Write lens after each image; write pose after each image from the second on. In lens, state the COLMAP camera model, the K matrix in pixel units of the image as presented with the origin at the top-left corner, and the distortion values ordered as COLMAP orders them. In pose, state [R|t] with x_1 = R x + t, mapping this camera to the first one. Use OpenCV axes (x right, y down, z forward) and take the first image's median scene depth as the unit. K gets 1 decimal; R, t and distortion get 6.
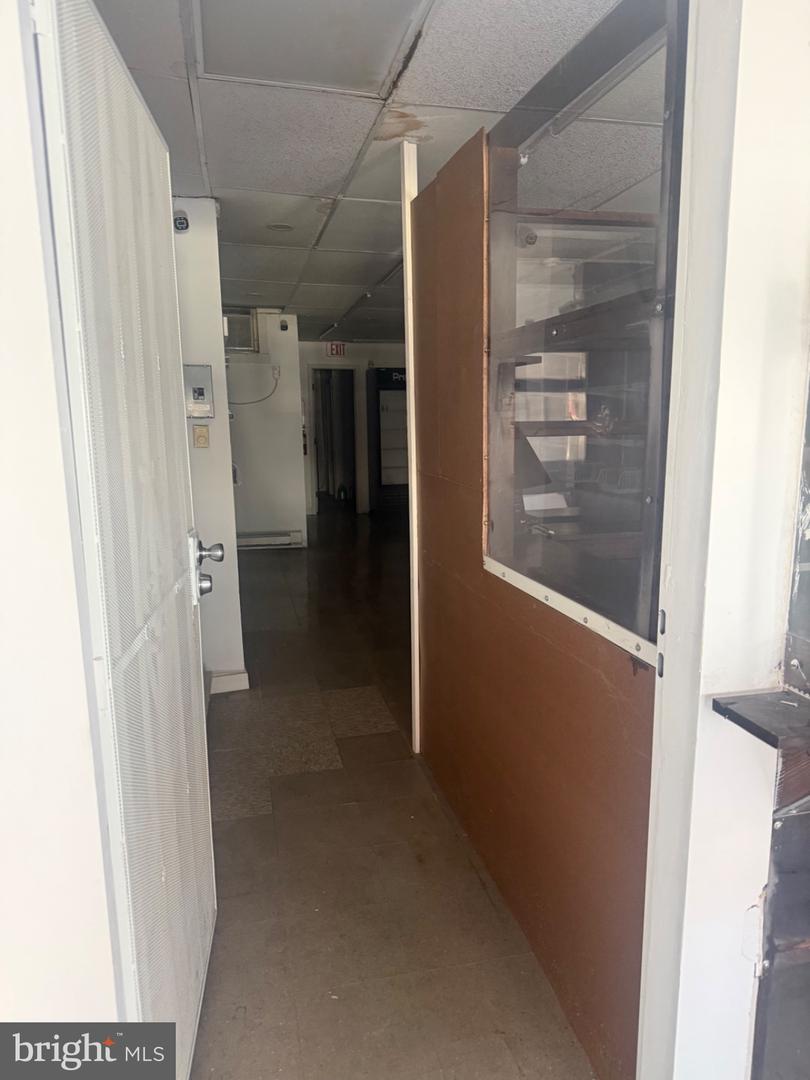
lens RADIAL K [[735.8, 0, 405.0], [0, 735.8, 540.0], [0, 0, 1]] dist [0.035766, 0.000079]
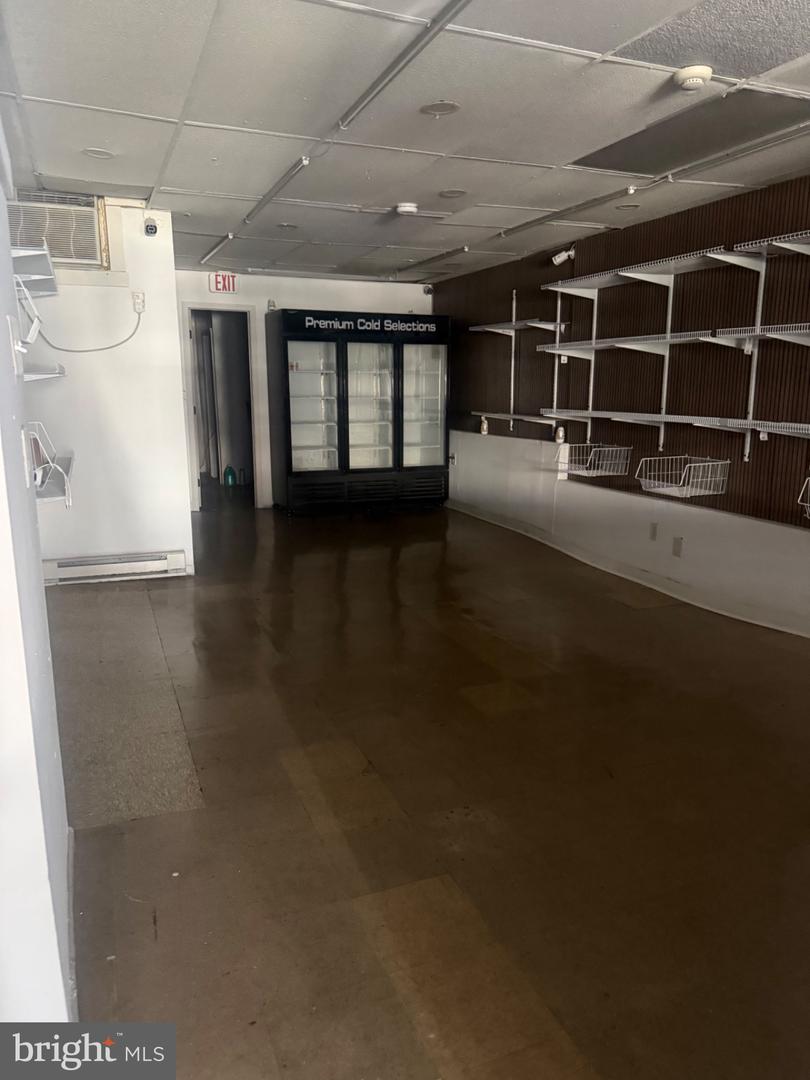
lens RADIAL K [[768.9, 0, 405.0], [0, 768.9, 540.0], [0, 0, 1]] dist [0.001817, -0.000332]
pose [[0.987176, -0.016457, 0.158785, -0.054226], [0.010253, 0.999154, 0.039814, -0.045697], [-0.159306, -0.037676, 0.986510, 0.288901]]
